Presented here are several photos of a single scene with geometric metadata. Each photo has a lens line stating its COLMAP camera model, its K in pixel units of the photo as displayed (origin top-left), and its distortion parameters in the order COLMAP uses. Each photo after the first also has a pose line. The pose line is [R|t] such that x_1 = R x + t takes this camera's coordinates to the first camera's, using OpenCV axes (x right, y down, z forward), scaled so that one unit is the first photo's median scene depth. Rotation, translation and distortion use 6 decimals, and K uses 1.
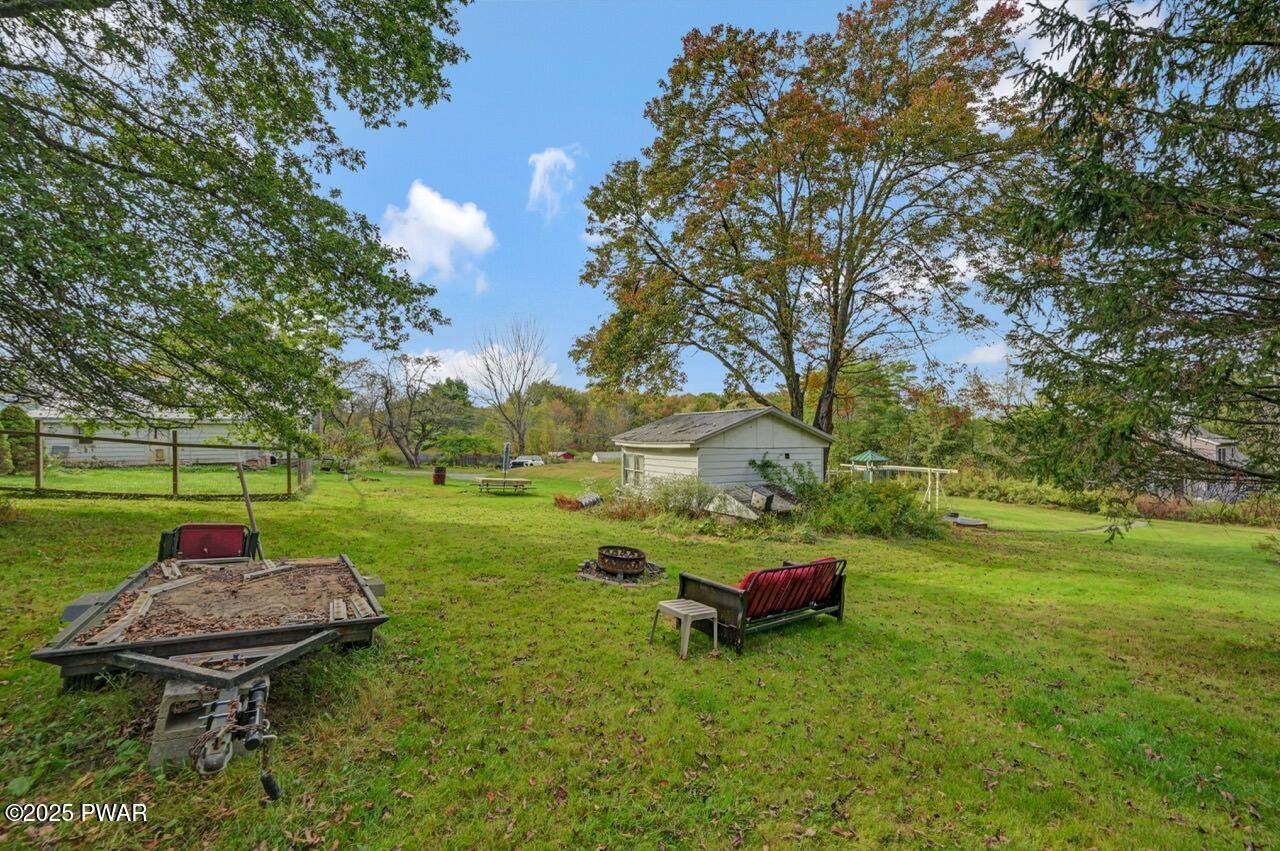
lens RADIAL K [[502.4, 0, 642.4], [0, 502.4, 424.5], [0, 0, 1]] dist [-0.000893, -0.000547]
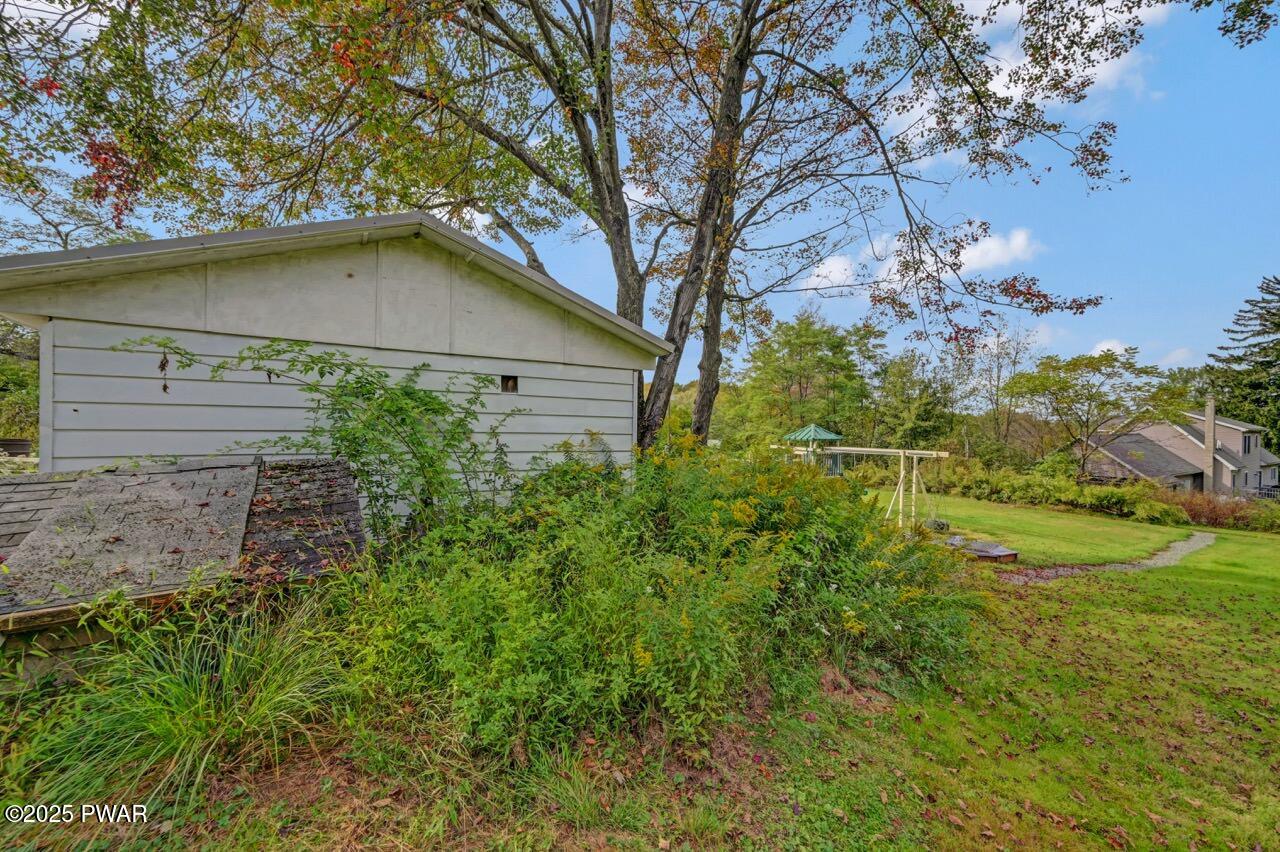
lens RADIAL K [[502.4, 0, 637.4], [0, 502.4, 429.1], [0, 0, 1]] dist [-0.000893, -0.000547]
pose [[0.998979, 0.010090, 0.044026, 0.156046], [-0.011090, 0.999684, 0.022543, 0.036757], [-0.043785, -0.023008, 0.998776, 0.284562]]
